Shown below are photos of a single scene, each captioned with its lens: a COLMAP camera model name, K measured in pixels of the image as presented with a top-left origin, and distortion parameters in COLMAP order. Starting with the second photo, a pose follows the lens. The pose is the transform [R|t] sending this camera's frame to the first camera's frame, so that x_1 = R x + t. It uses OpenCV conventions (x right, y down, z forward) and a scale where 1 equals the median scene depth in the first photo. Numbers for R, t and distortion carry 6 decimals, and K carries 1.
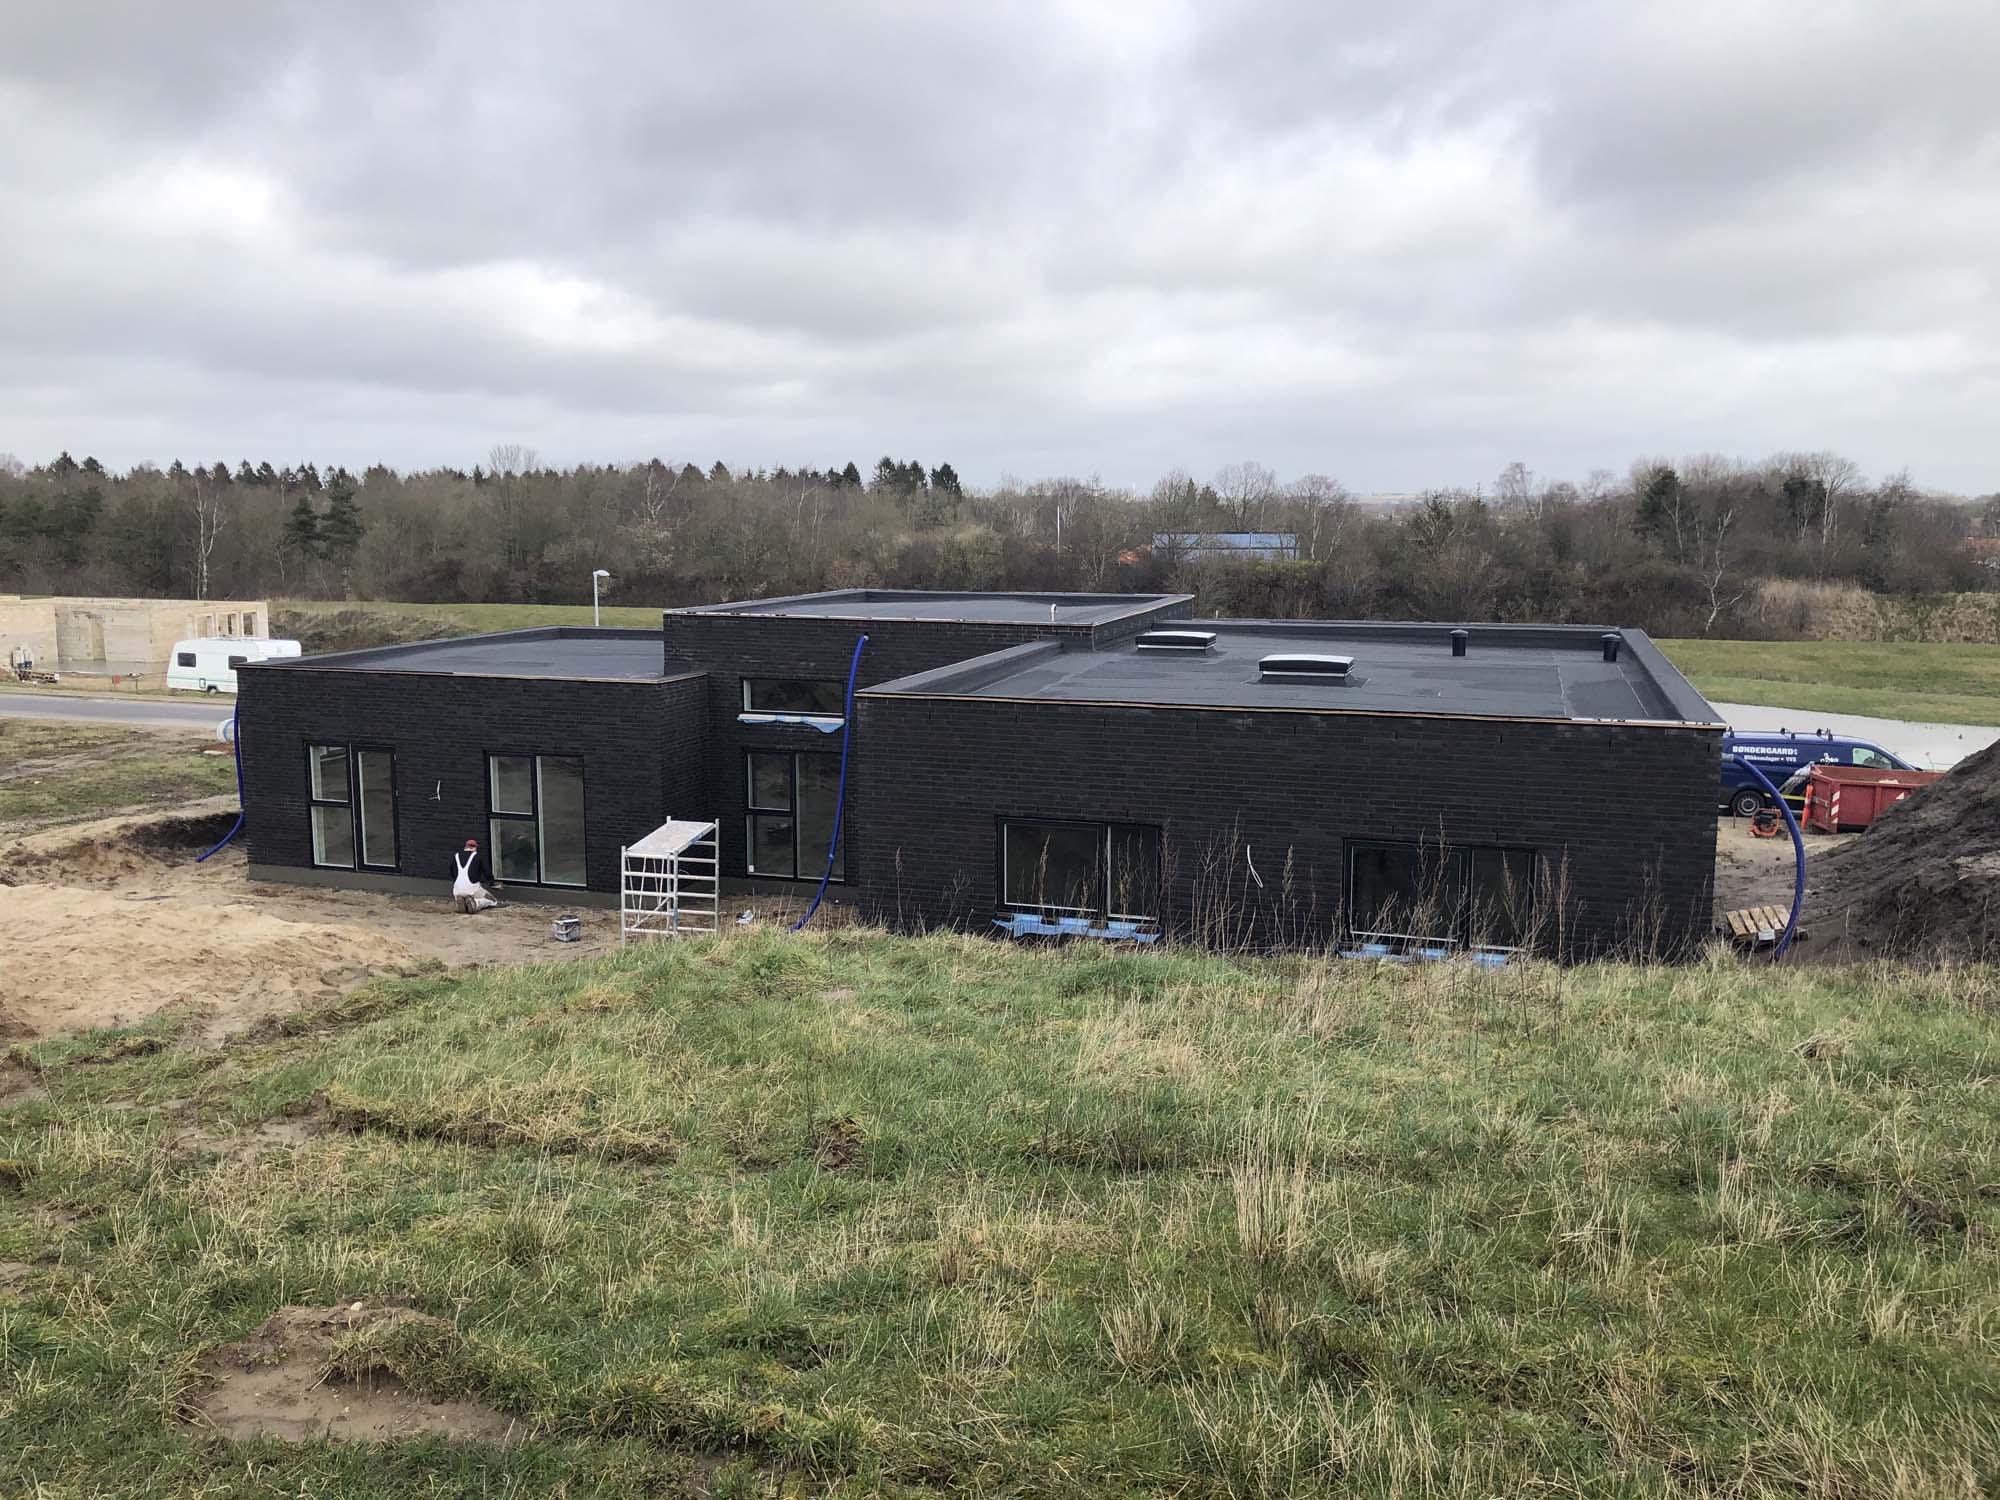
lens RADIAL K [[1629.1, 0, 1000.0], [0, 1629.1, 750.0], [0, 0, 1]] dist [0.072524, -0.090978]
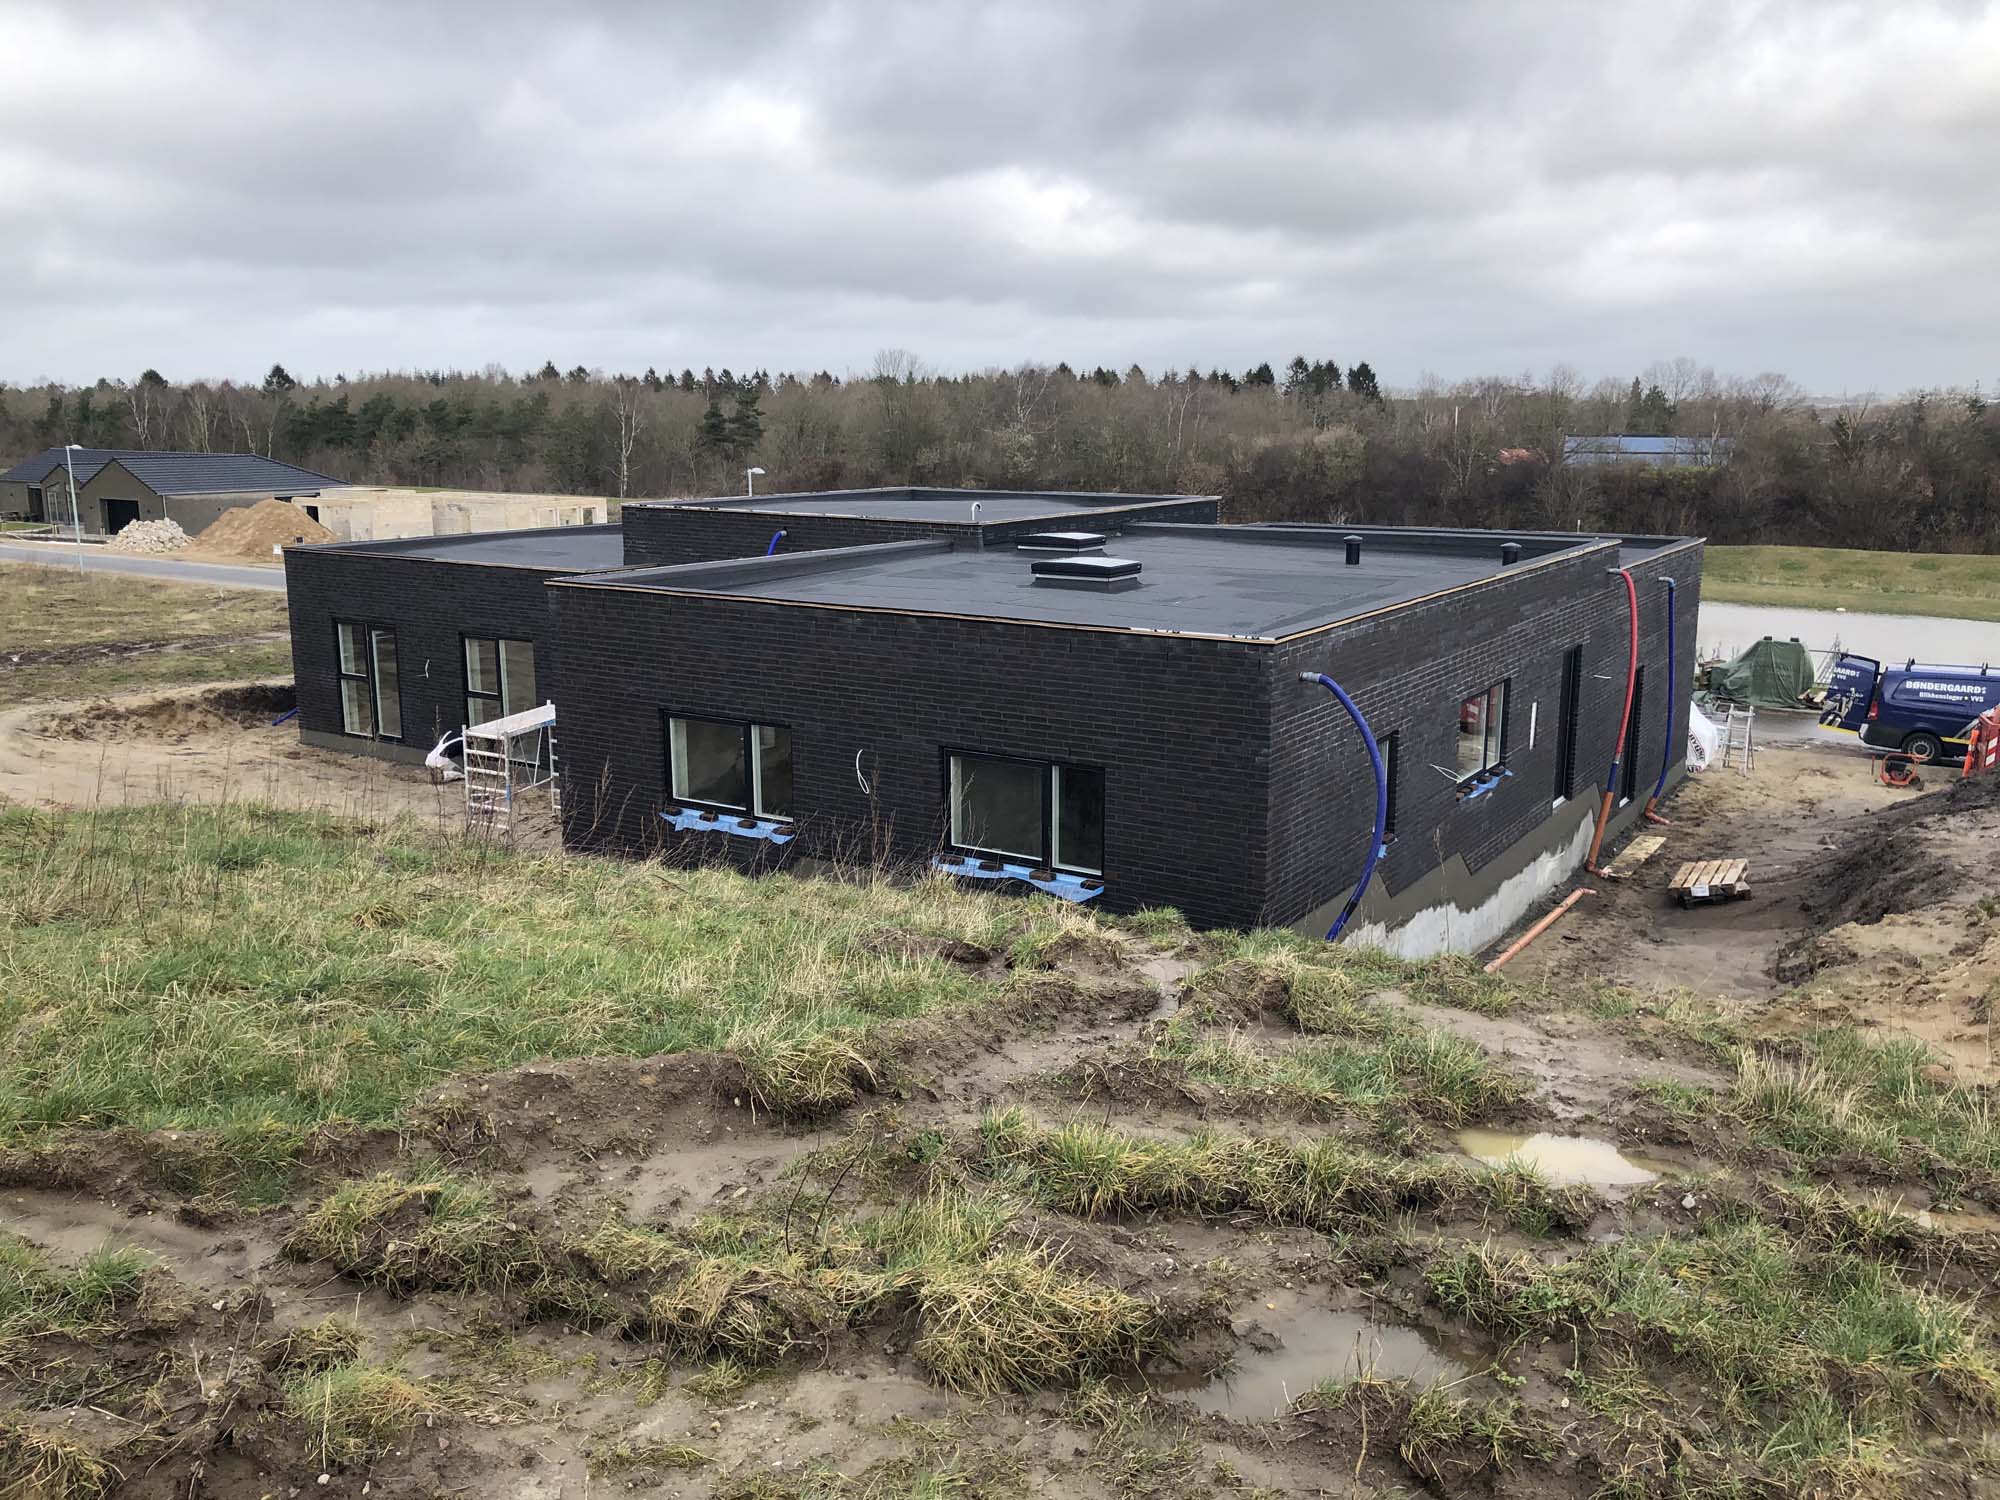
lens RADIAL K [[1639.4, 0, 1000.0], [0, 1639.4, 750.0], [0, 0, 1]] dist [0.021261, -0.015823]
pose [[0.966334, 0.051605, -0.252064, 0.204037], [-0.037211, 0.997410, 0.061546, -0.001854], [0.254588, -0.050094, 0.965751, 0.035616]]
